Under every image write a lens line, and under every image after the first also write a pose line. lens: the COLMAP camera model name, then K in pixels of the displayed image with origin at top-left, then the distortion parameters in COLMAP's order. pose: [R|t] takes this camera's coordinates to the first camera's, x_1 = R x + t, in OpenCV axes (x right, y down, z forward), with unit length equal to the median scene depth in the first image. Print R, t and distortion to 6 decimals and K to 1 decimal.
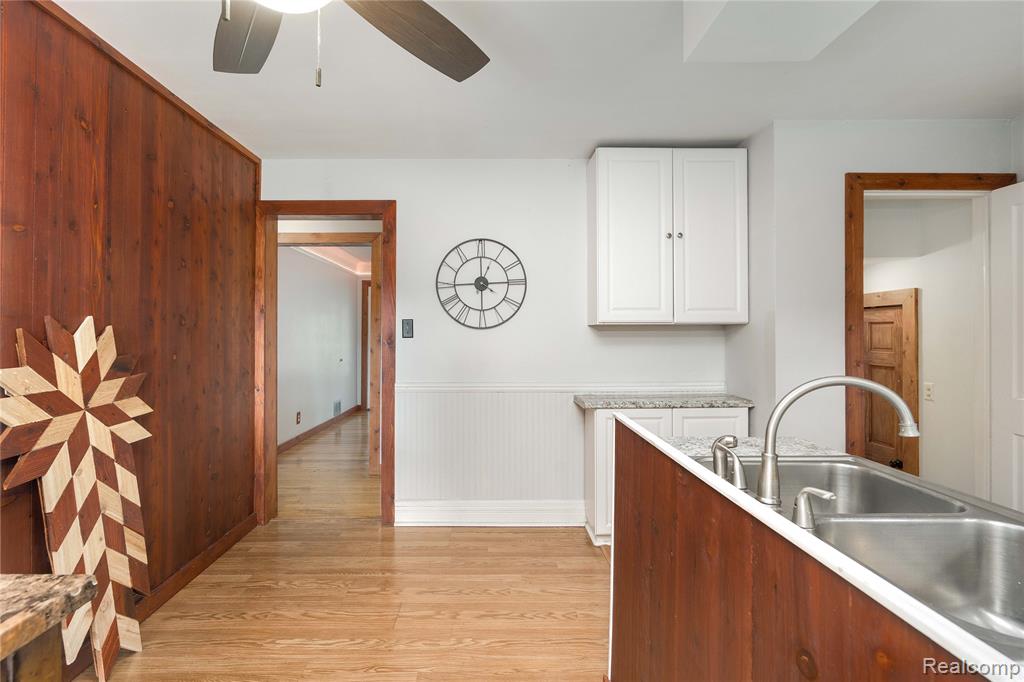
lens RADIAL K [[471.2, 0, 502.1], [0, 471.2, 324.4], [0, 0, 1]] dist [-0.001088, 0.000366]
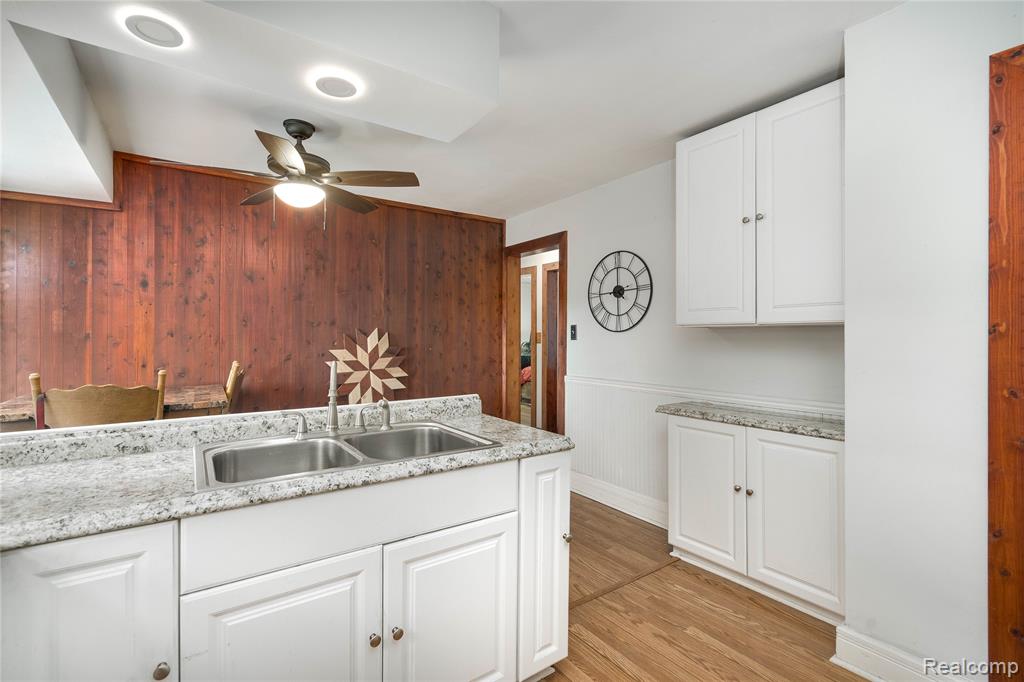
lens RADIAL K [[471.2, 0, 502.1], [0, 471.2, 324.4], [0, 0, 1]] dist [-0.001088, 0.000366]
pose [[0.557115, -0.018265, -0.830234, 1.202894], [0.014783, 0.999818, -0.012075, 0.000769], [0.830304, -0.005546, 0.557284, 0.253157]]
